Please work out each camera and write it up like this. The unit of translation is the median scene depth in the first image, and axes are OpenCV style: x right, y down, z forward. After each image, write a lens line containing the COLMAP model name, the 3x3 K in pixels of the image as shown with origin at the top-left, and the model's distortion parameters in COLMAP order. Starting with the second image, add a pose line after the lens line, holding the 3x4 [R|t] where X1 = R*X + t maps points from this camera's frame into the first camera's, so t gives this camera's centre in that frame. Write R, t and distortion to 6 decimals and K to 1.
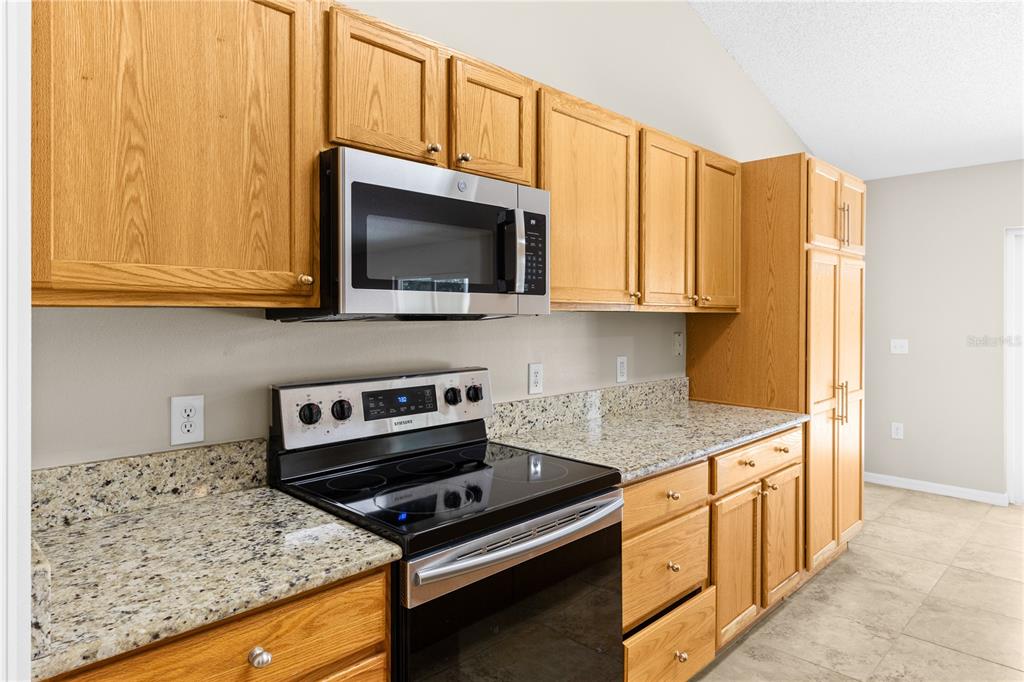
lens RADIAL K [[629.6, 0, 512.0], [0, 629.6, 341.0], [0, 0, 1]] dist [0.030987, -0.000527]
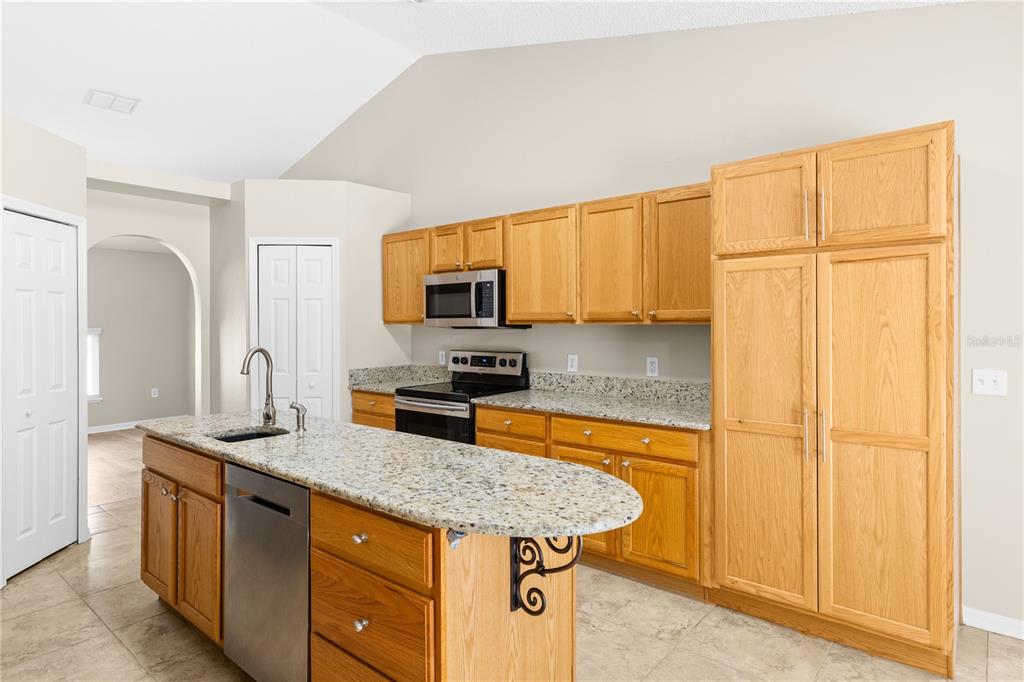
lens RADIAL K [[574.4, 0, 509.8], [0, 574.4, 326.9], [0, 0, 1]] dist [0.001071, -0.000372]
pose [[0.073655, 0.000316, -0.997284, 2.056877], [-0.039721, 0.999207, -0.002617, -0.037026], [0.996492, 0.039806, 0.073609, 0.916213]]
